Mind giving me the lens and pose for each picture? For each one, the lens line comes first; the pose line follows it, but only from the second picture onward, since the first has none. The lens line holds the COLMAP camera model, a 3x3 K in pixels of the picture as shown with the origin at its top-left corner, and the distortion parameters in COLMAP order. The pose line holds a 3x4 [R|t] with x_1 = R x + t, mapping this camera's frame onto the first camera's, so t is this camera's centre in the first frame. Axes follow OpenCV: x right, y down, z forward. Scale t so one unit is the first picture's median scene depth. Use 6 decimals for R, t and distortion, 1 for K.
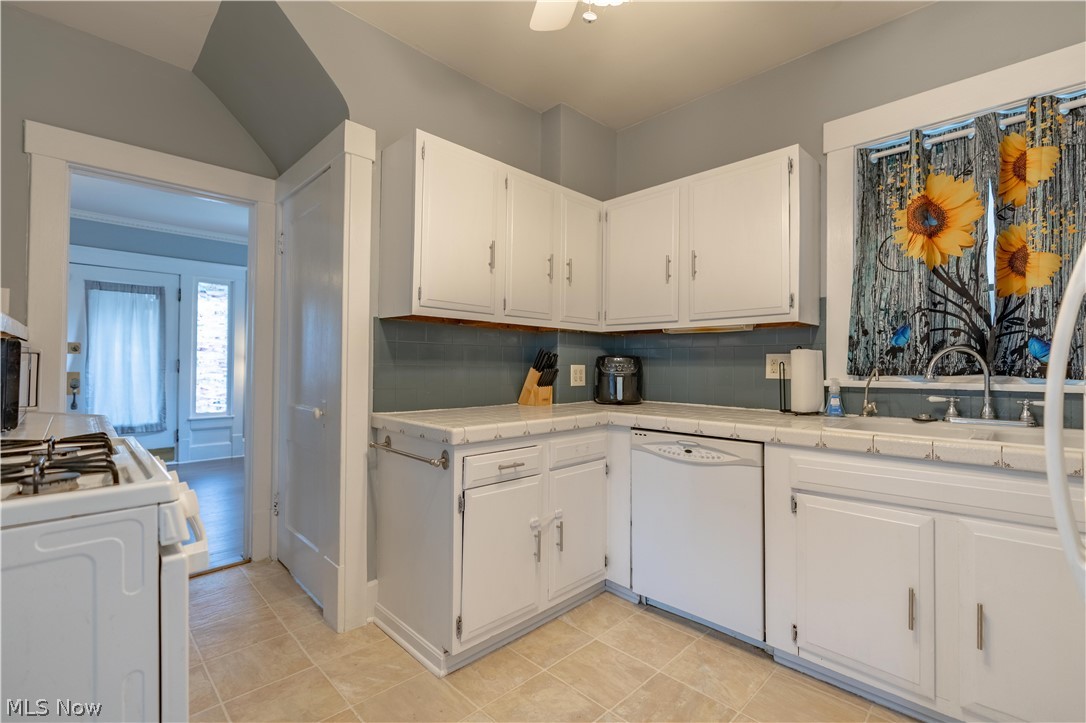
lens RADIAL K [[486.7, 0, 538.1], [0, 486.7, 363.2], [0, 0, 1]] dist [0.004225, 0.000719]
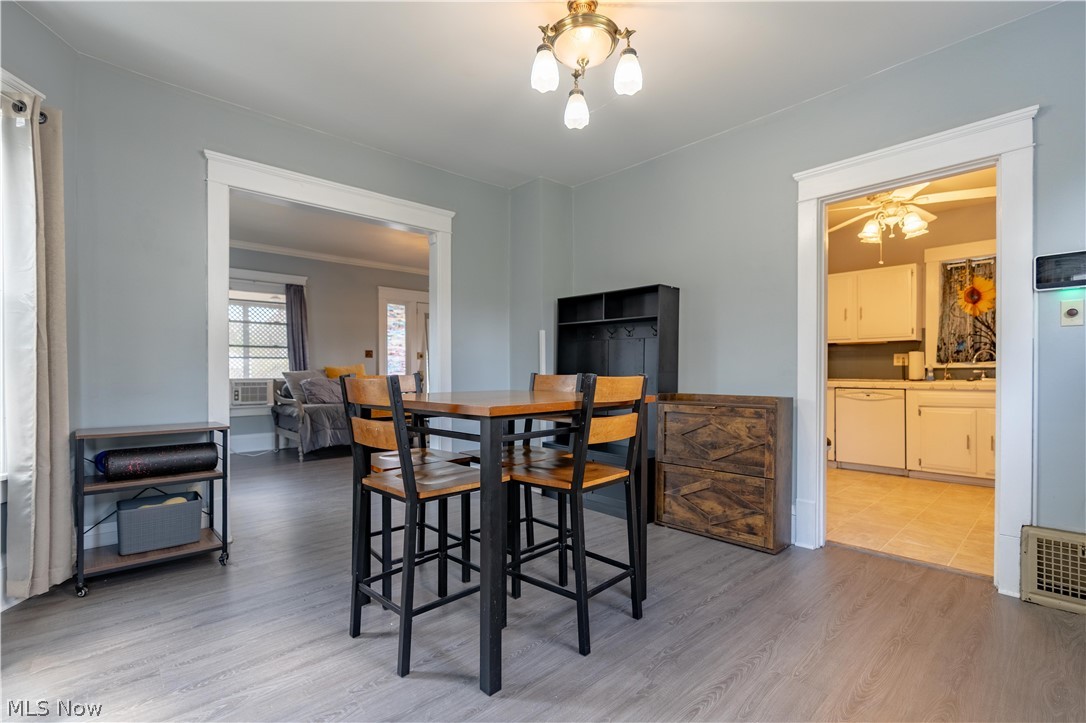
lens RADIAL K [[486.7, 0, 540.9], [0, 486.7, 374.1], [0, 0, 1]] dist [0.004225, 0.000719]
pose [[0.999218, -0.014624, -0.036746, -1.218613], [0.015541, 0.999572, 0.024799, -0.008122], [0.036367, -0.025351, 0.999017, -1.456017]]
